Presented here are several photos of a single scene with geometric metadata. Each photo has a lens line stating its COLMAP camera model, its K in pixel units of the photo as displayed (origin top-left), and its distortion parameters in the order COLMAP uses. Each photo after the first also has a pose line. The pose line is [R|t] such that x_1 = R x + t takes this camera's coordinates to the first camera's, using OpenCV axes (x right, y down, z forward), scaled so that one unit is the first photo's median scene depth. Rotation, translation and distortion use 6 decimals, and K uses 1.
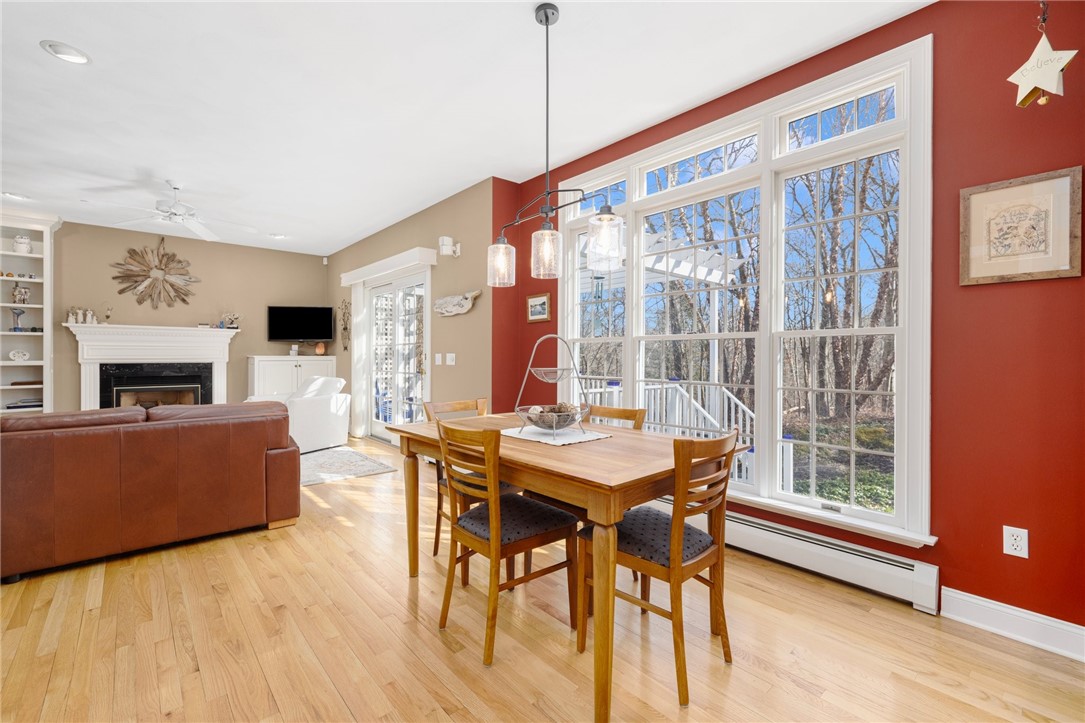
lens RADIAL K [[469.9, 0, 538.2], [0, 469.9, 355.6], [0, 0, 1]] dist [-0.000740, 0.000674]
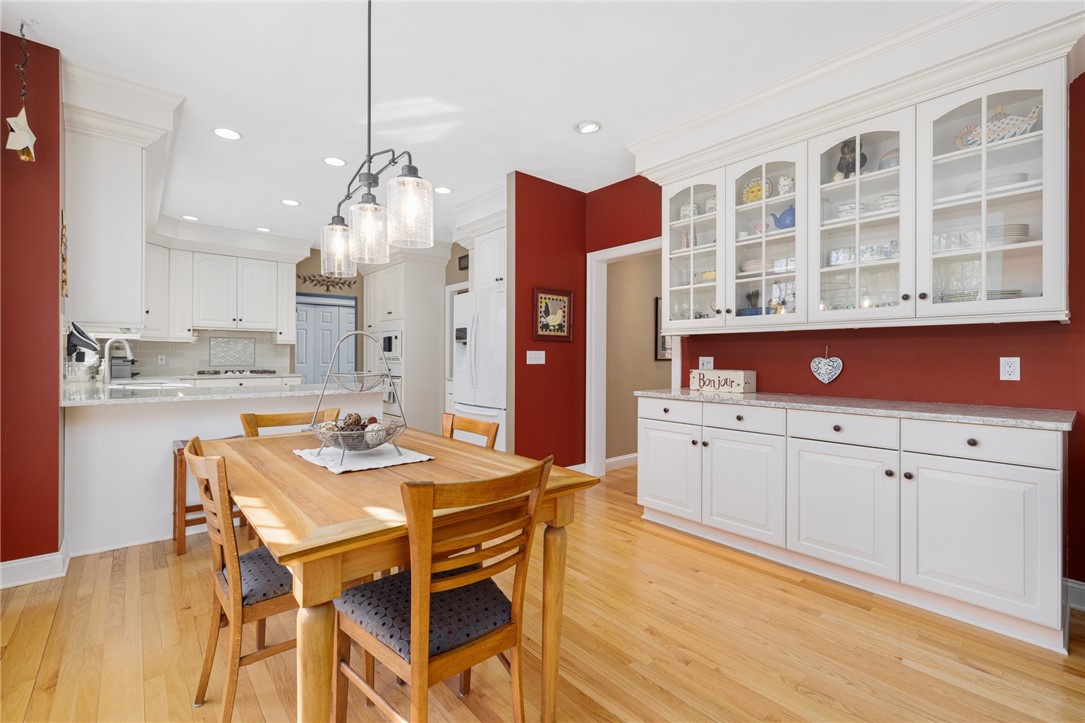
lens RADIAL K [[469.9, 0, 541.4], [0, 469.9, 357.2], [0, 0, 1]] dist [-0.000740, 0.000674]
pose [[-0.999975, -0.006620, 0.002344, -0.128867], [-0.006608, 0.999966, 0.004905, -0.001879], [-0.002376, 0.004889, -0.999985, 0.809390]]
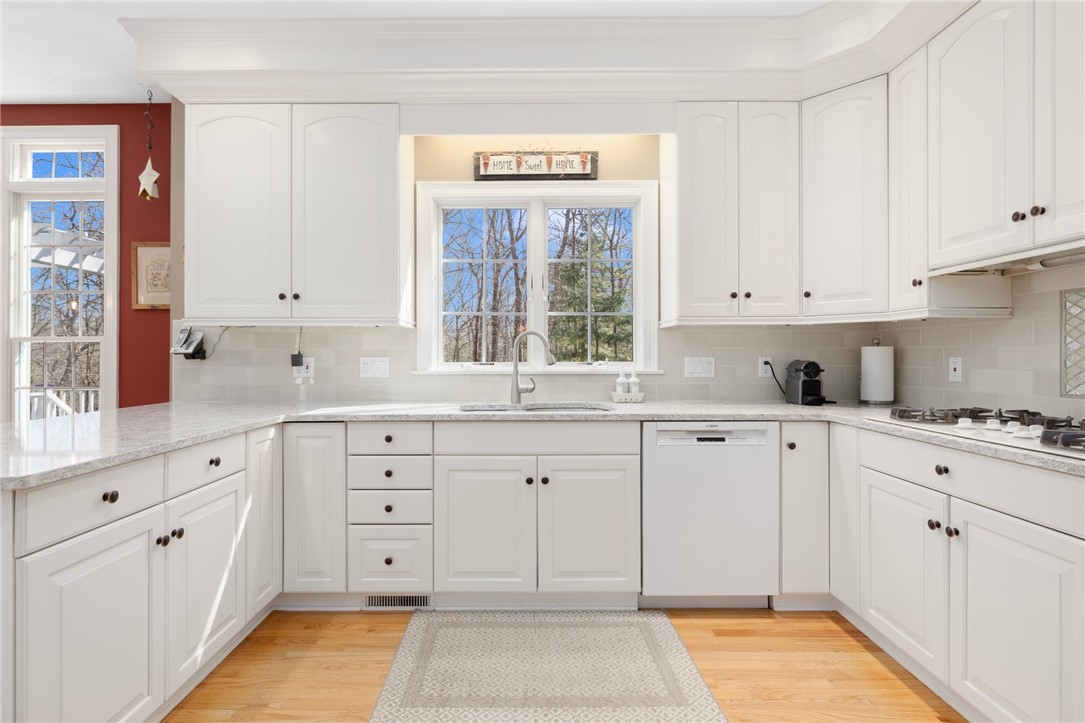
lens RADIAL K [[541.2, 0, 541.6], [0, 541.2, 355.1], [0, 0, 1]] dist [0.000531, 0.001451]
pose [[0.660108, -0.003197, 0.751164, 0.201280], [0.008073, 0.999963, -0.002839, 0.002086], [-0.751128, 0.007938, 0.660109, -0.423983]]
